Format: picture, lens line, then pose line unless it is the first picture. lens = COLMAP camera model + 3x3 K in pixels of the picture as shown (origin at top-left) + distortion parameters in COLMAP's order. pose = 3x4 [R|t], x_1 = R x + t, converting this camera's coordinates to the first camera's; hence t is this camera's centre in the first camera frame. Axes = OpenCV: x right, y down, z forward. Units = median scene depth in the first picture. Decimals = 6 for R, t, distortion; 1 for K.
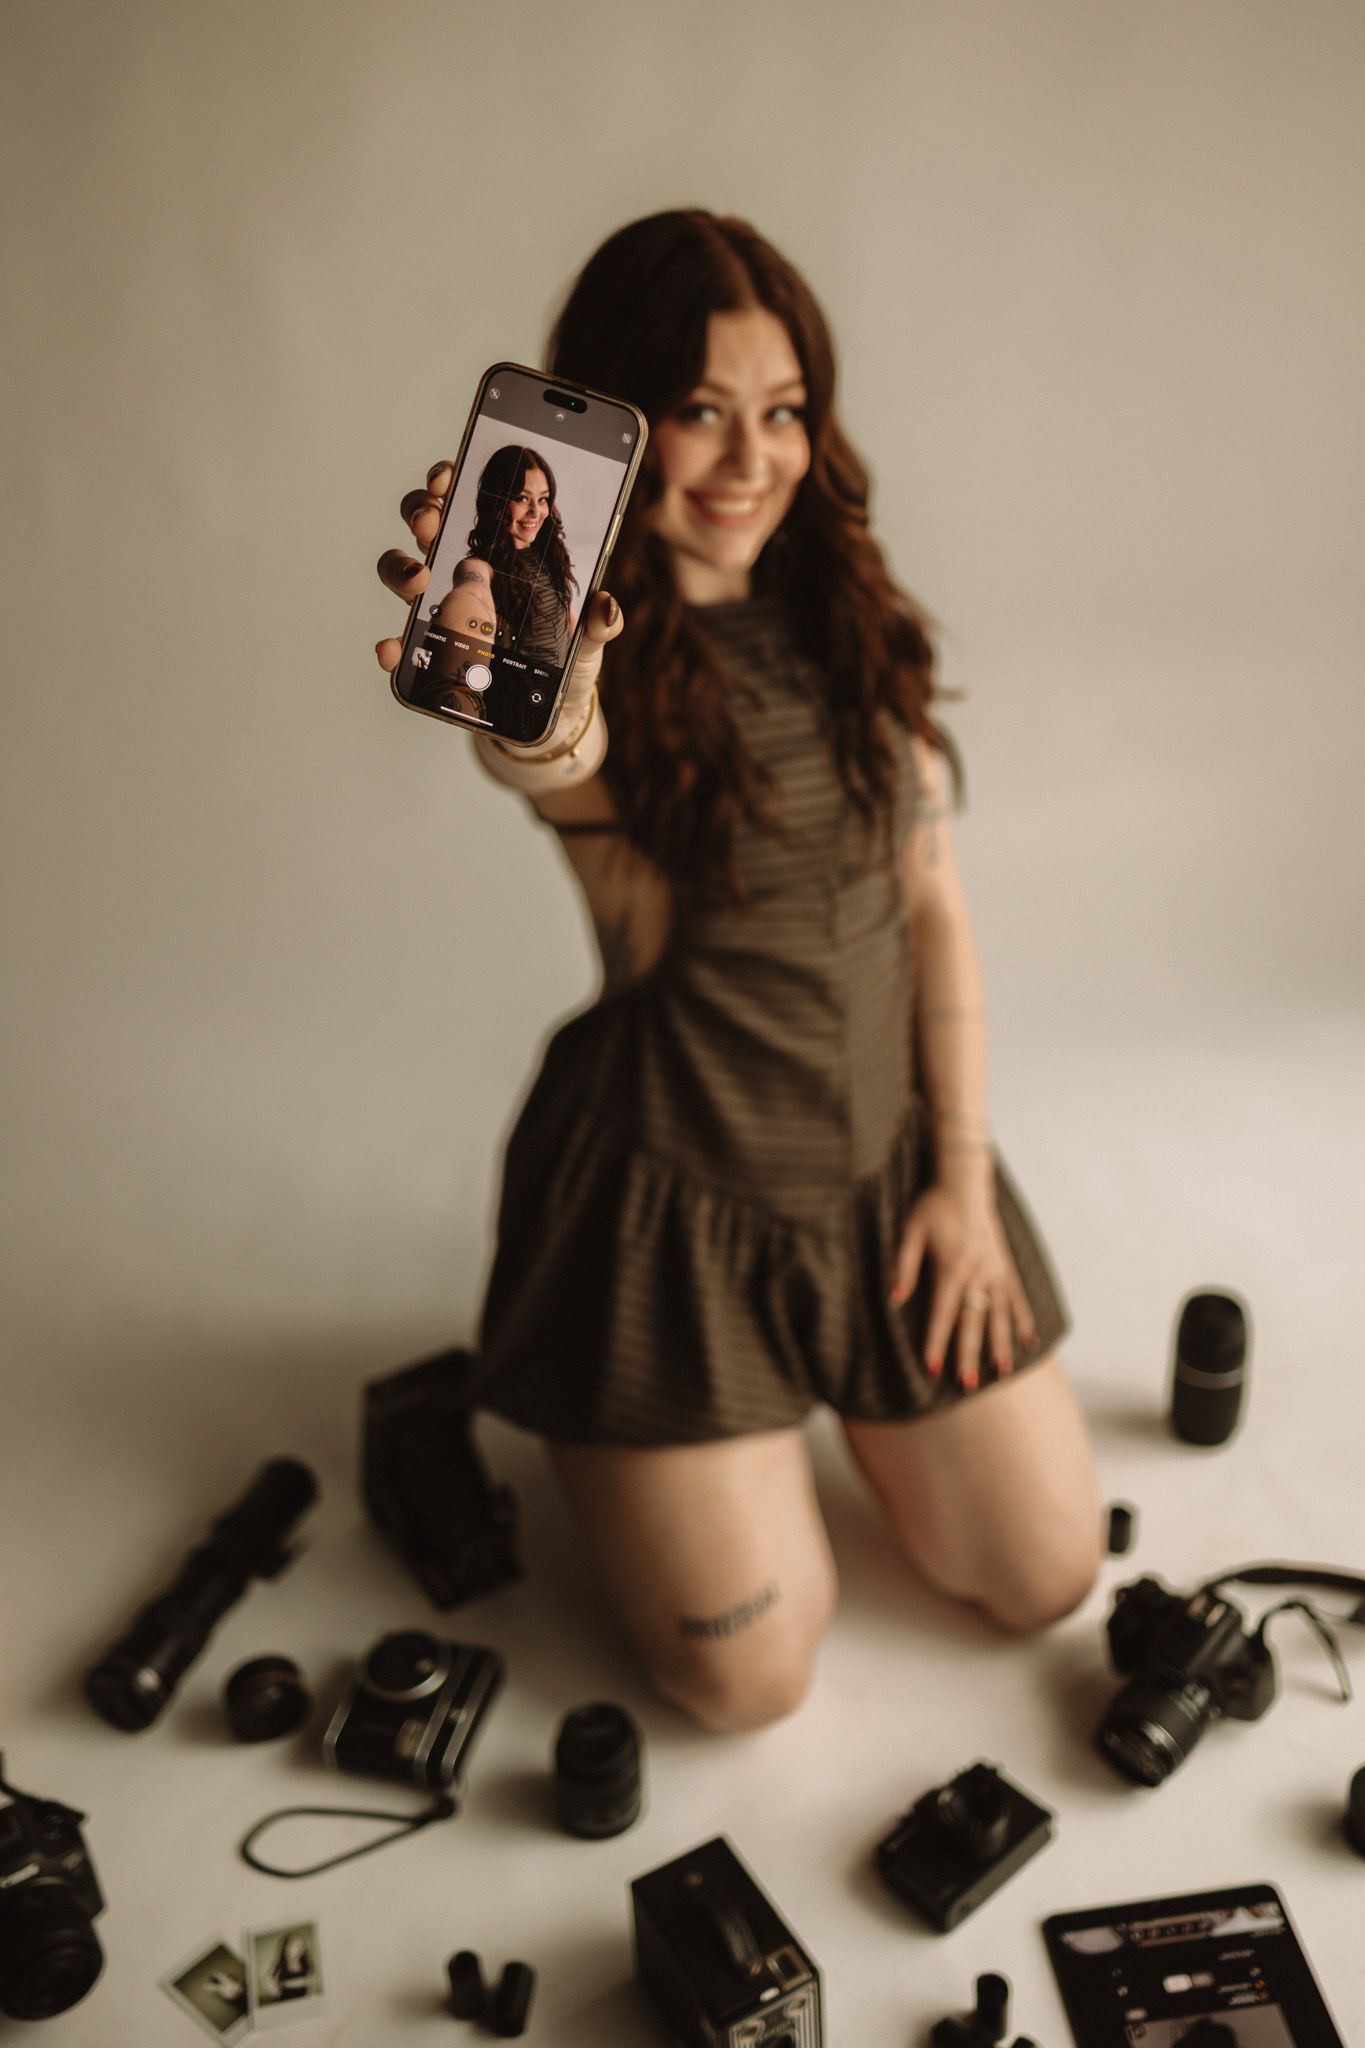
lens RADIAL K [[2014.4, 0, 680.3], [0, 2014.4, 1078.5], [0, 0, 1]] dist [0.052582, 0.000000]
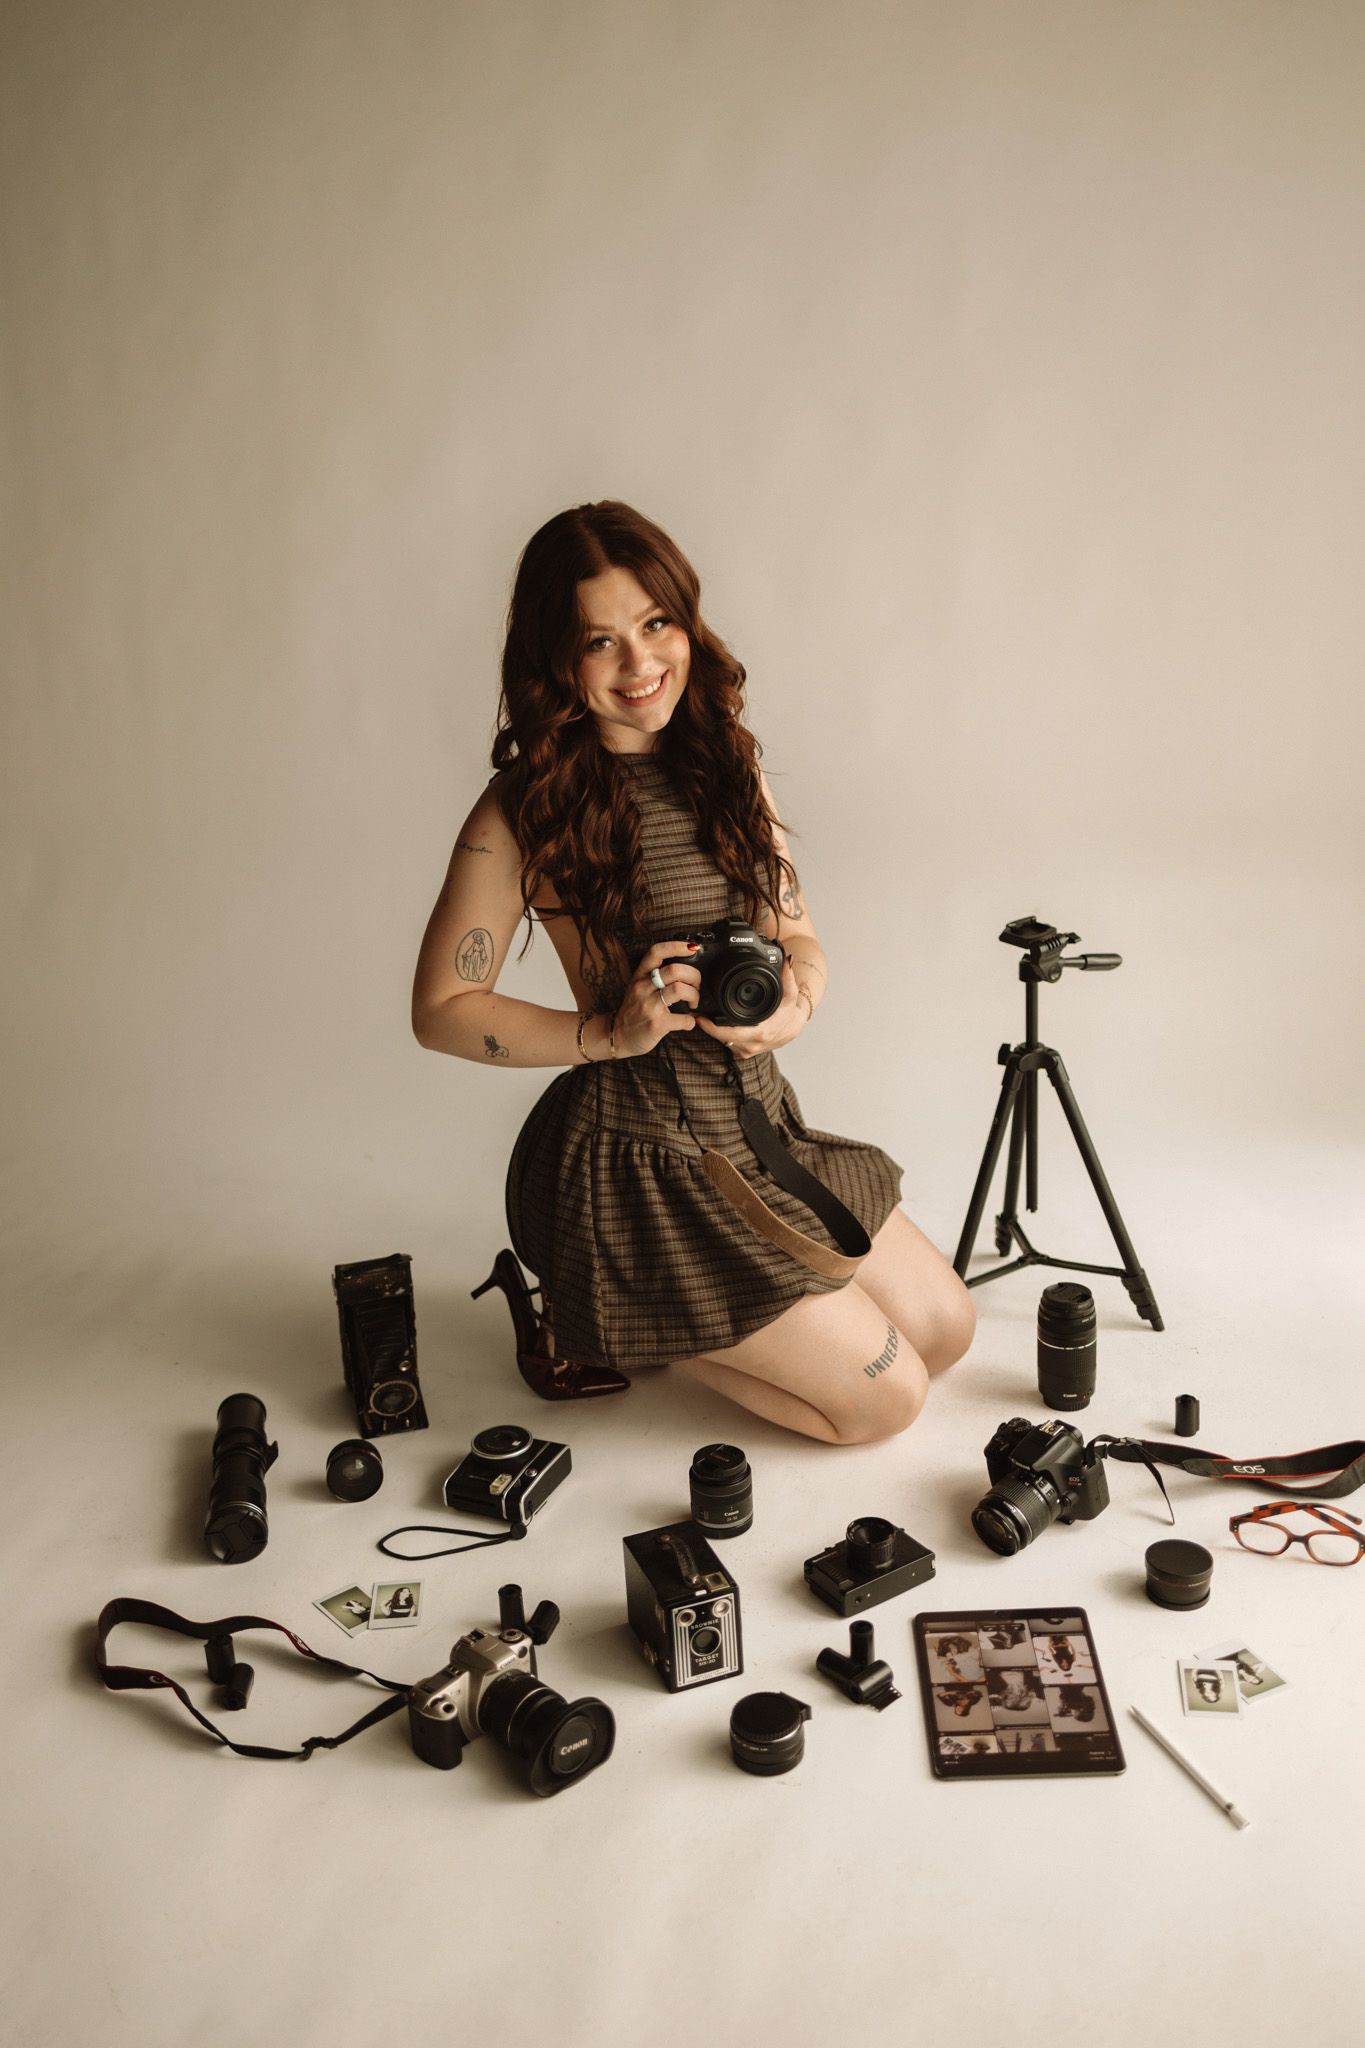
lens RADIAL K [[2014.4, 0, 679.5], [0, 2014.4, 1006.6], [0, 0, 1]] dist [0.052582, 0.000000]
pose [[0.987182, 0.044955, -0.153138, 0.213743], [-0.079569, 0.970390, -0.228061, 0.336530], [0.138351, 0.237322, 0.961528, -0.482750]]
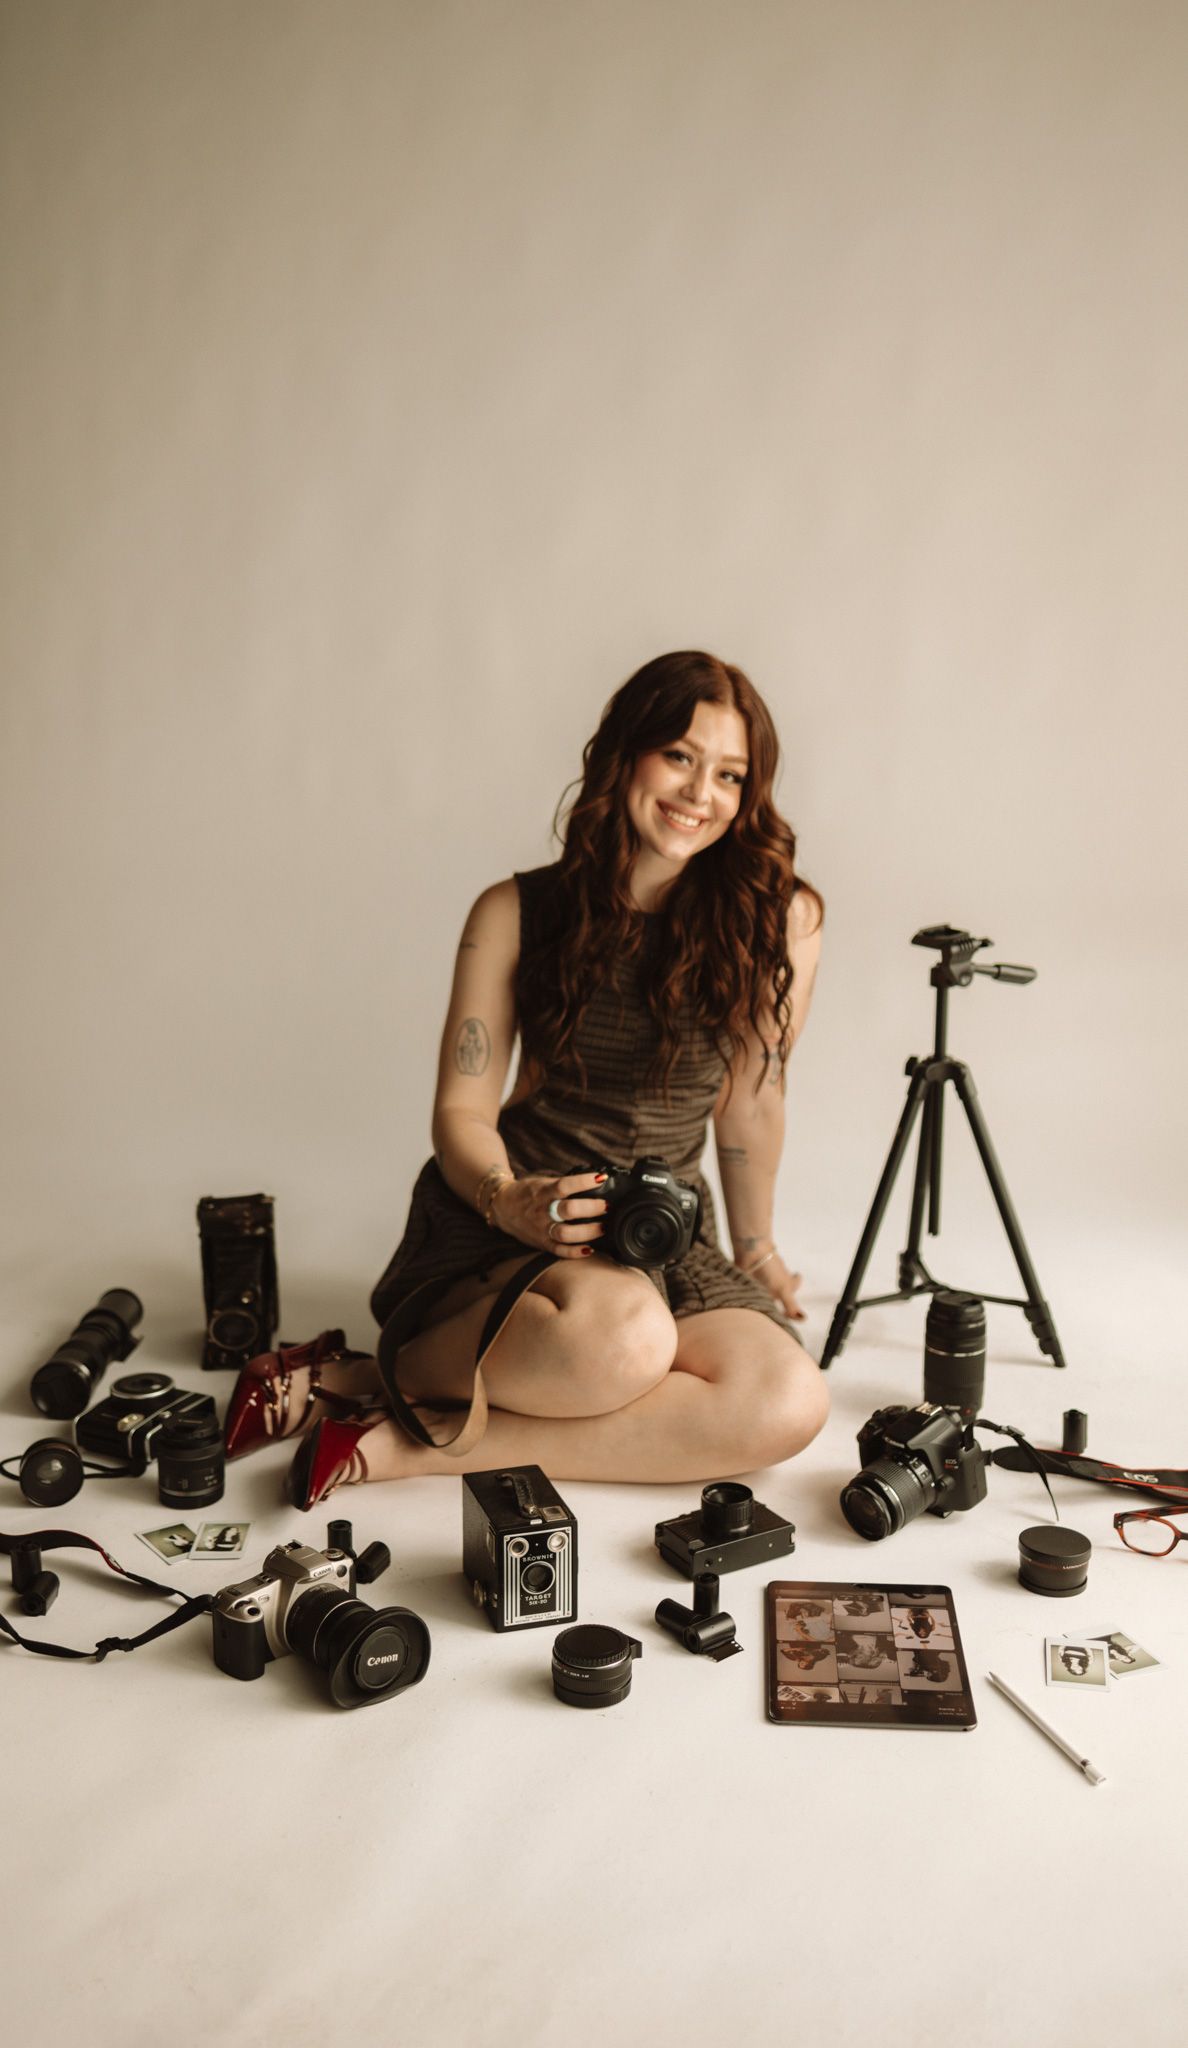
lens RADIAL K [[2000.5, 0, 593.8], [0, 2000.5, 1014.2], [0, 0, 1]] dist [0.017339, 0.000000]
pose [[0.976881, 0.090165, -0.193840, 0.287259], [-0.154573, 0.924260, -0.349072, 0.544023], [0.147684, 0.370964, 0.916829, -0.348608]]
